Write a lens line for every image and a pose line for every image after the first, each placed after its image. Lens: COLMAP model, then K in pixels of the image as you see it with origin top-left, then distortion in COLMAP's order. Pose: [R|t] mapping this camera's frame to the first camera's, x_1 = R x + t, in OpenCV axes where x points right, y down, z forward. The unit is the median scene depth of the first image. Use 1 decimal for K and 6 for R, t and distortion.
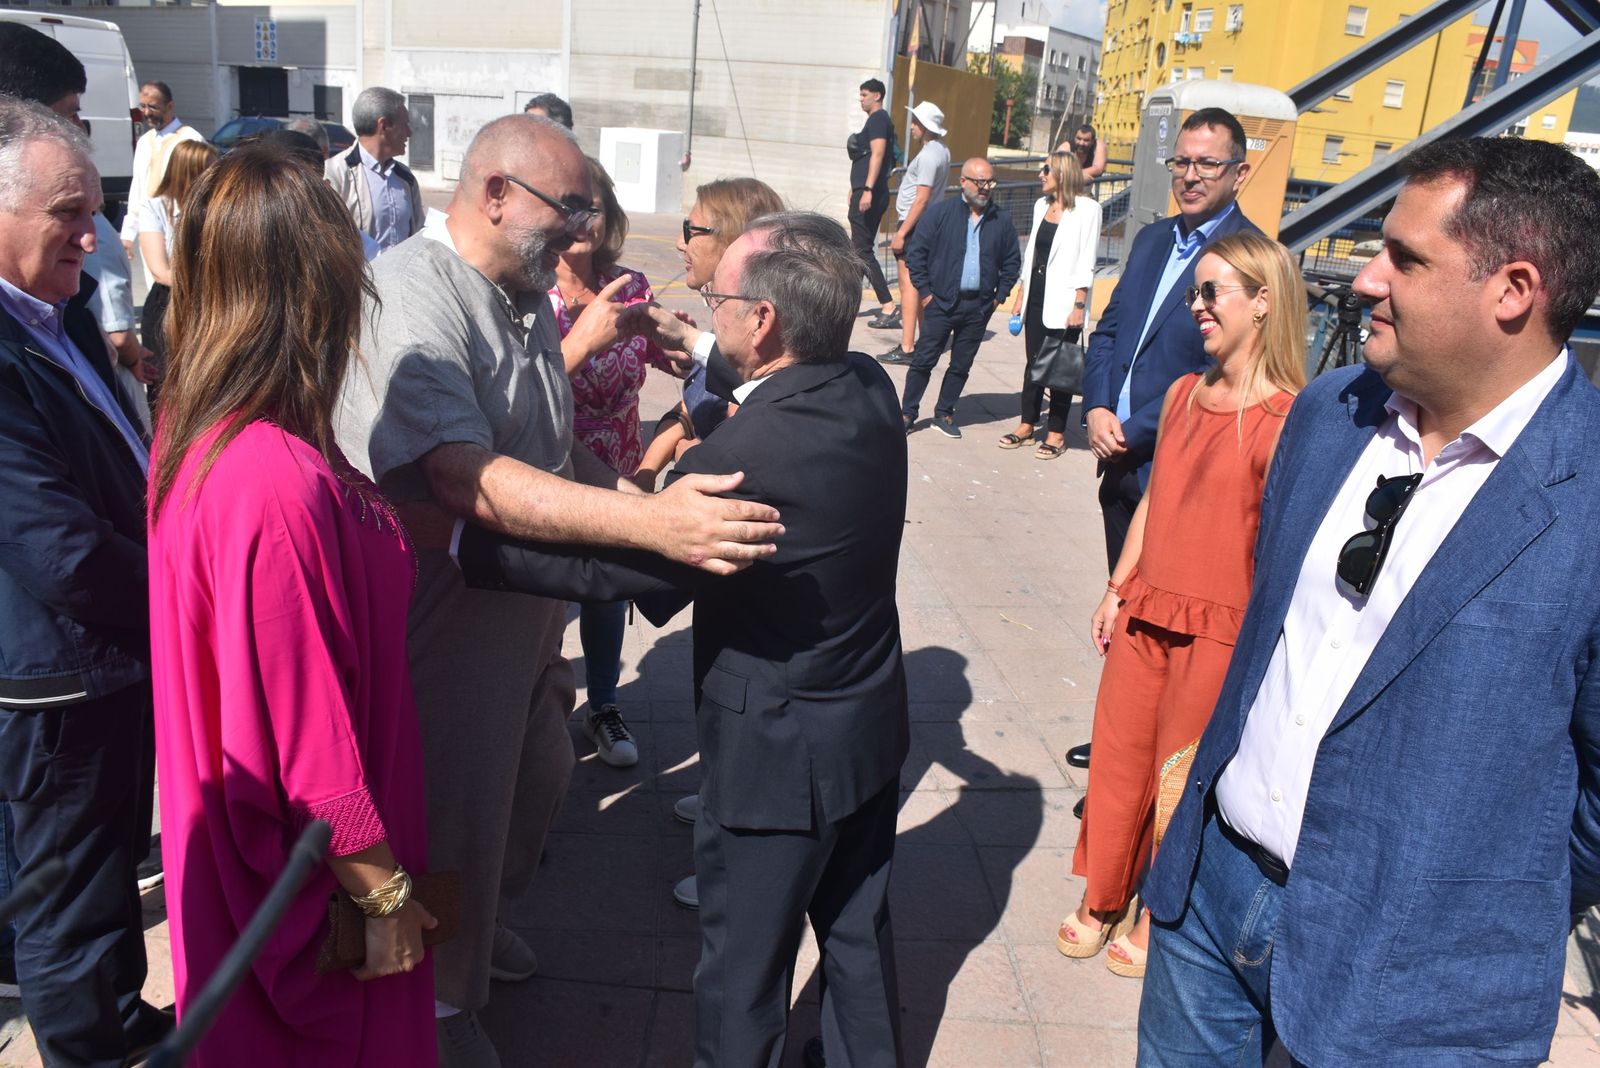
lens RADIAL K [[1246.7, 0, 800.0], [0, 1246.7, 534.0], [0, 0, 1]] dist [-0.160287, 0.114518]
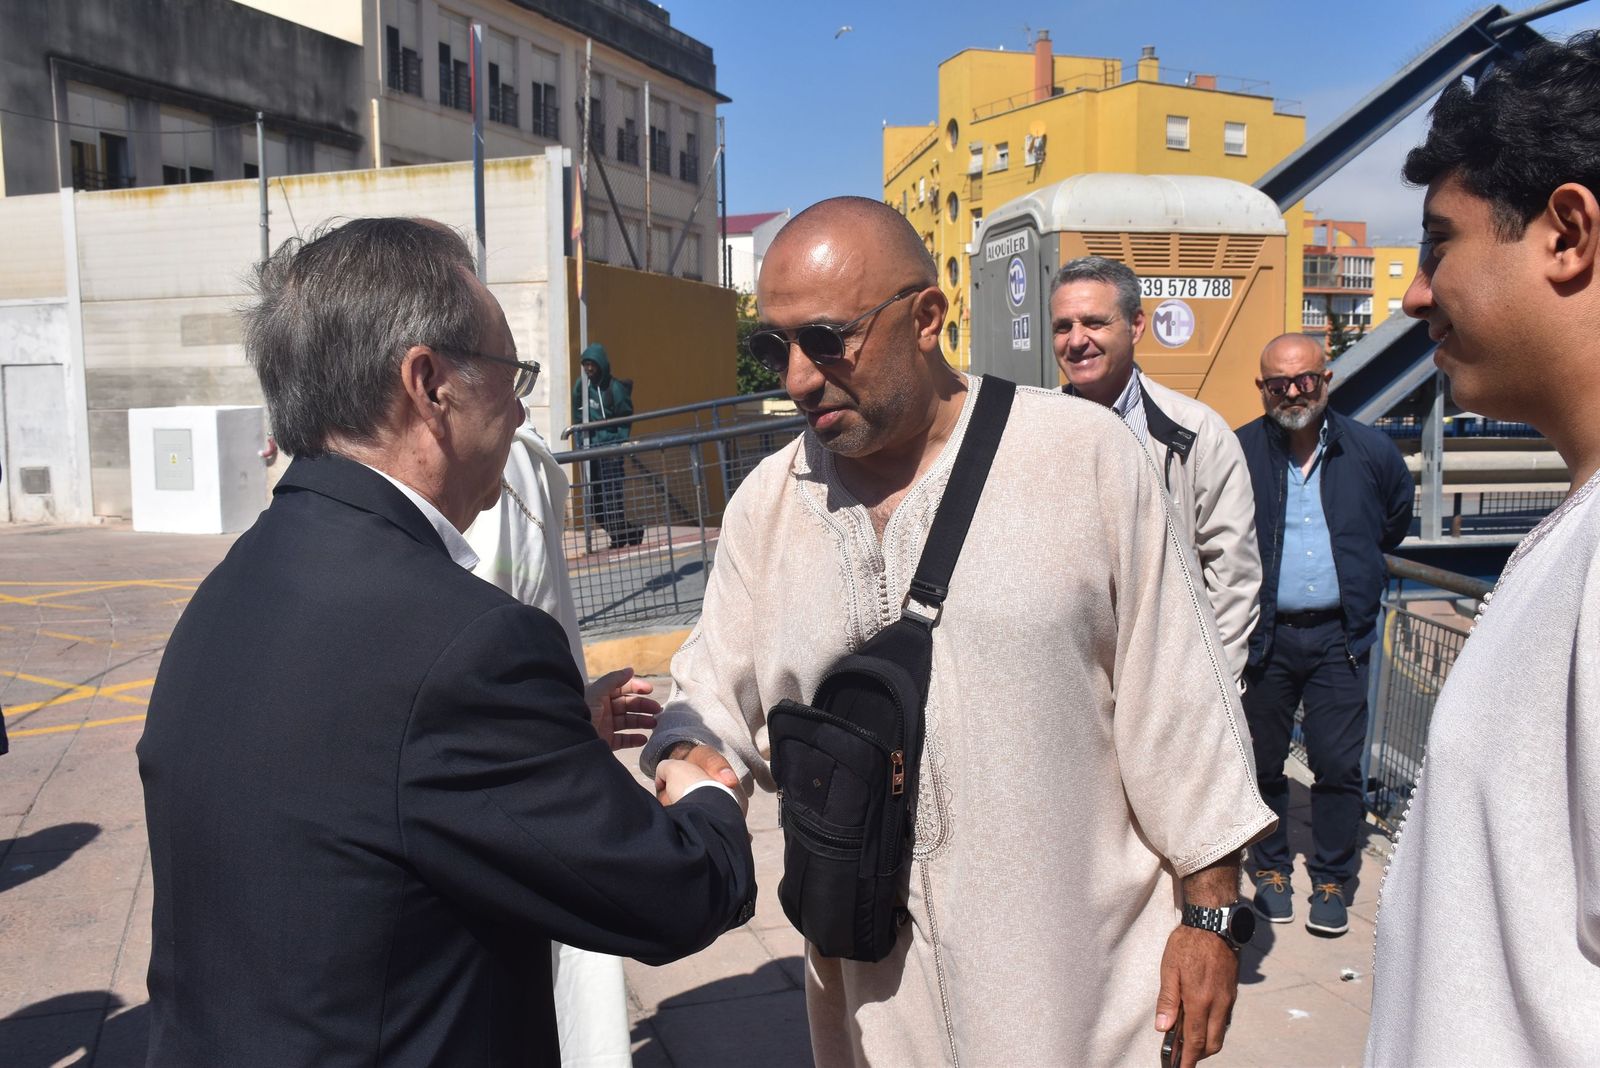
lens RADIAL K [[1468.3, 0, 796.7], [0, 1468.3, 540.0], [0, 0, 1]] dist [-0.087139, 0.171058]
pose [[0.982958, -0.101315, 0.153390, 0.049646], [0.132414, 0.969018, -0.208494, -0.055097], [-0.127515, 0.225252, 0.965920, 0.210963]]
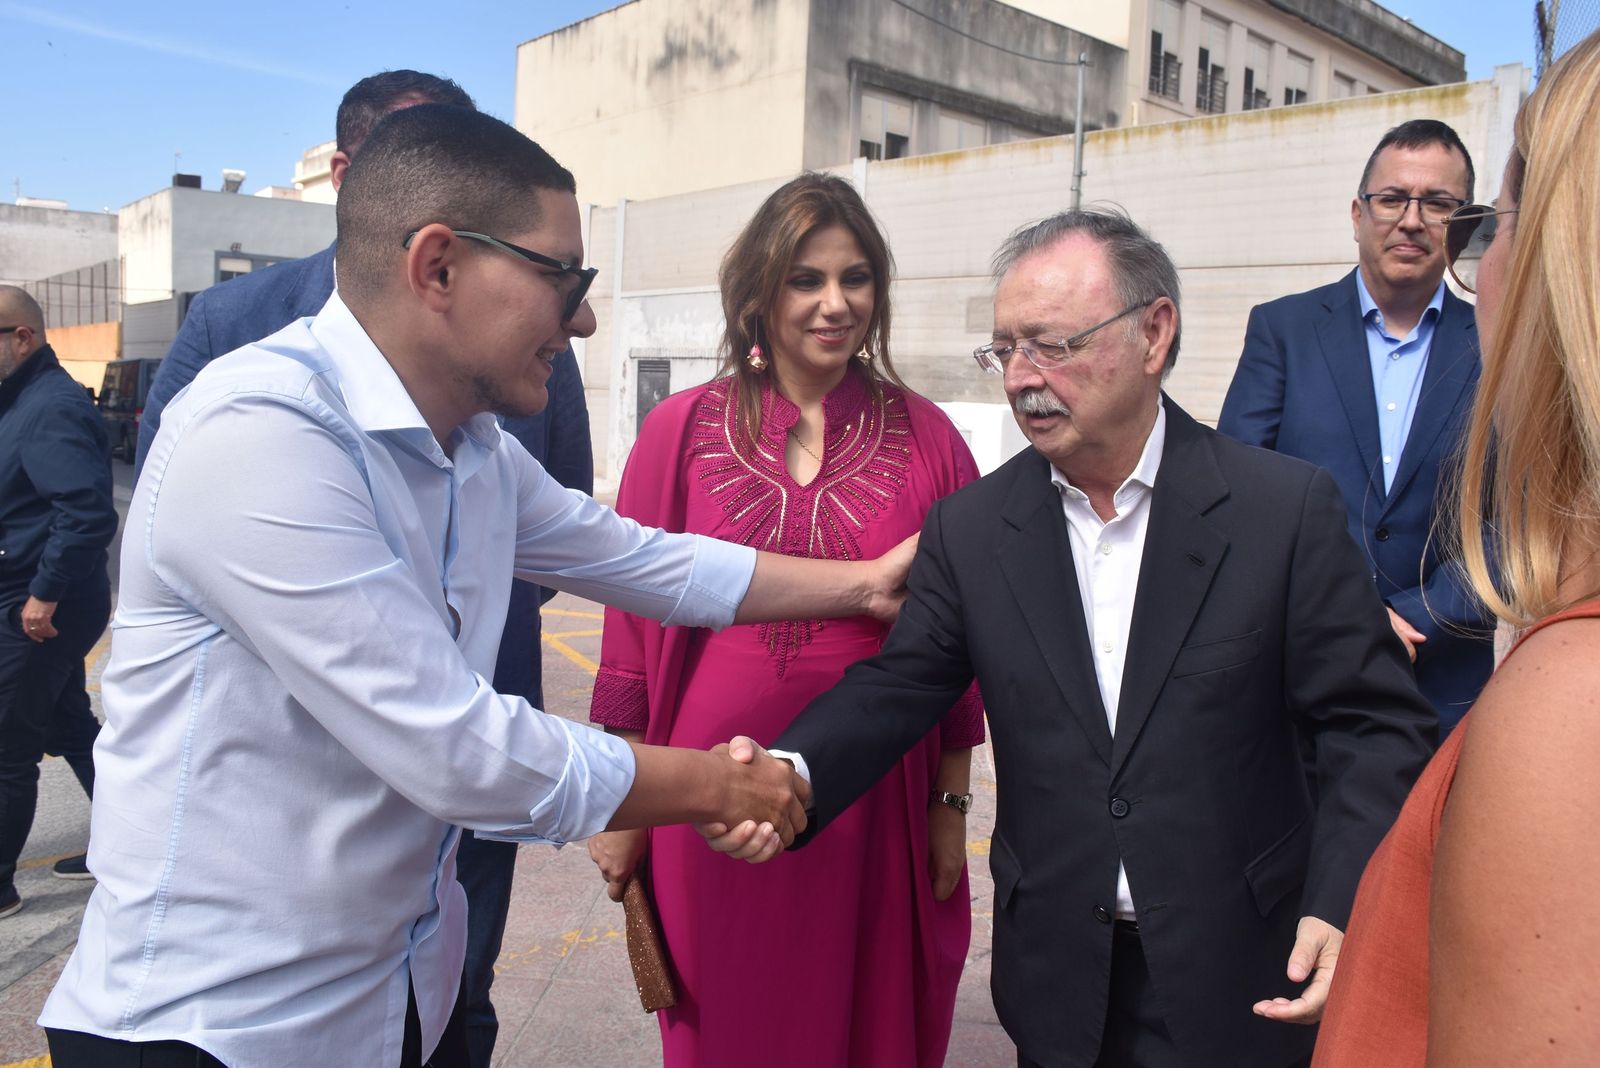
lens RADIAL K [[1246.7, 0, 800.0], [0, 1246.7, 534.0], [0, 0, 1]] dist [-0.160287, 0.114518]
pose [[0.947728, -0.002930, -0.319065, -0.024824], [-0.067484, 0.975497, -0.209408, -0.135848], [0.311860, 0.219994, 0.924308, 0.422640]]
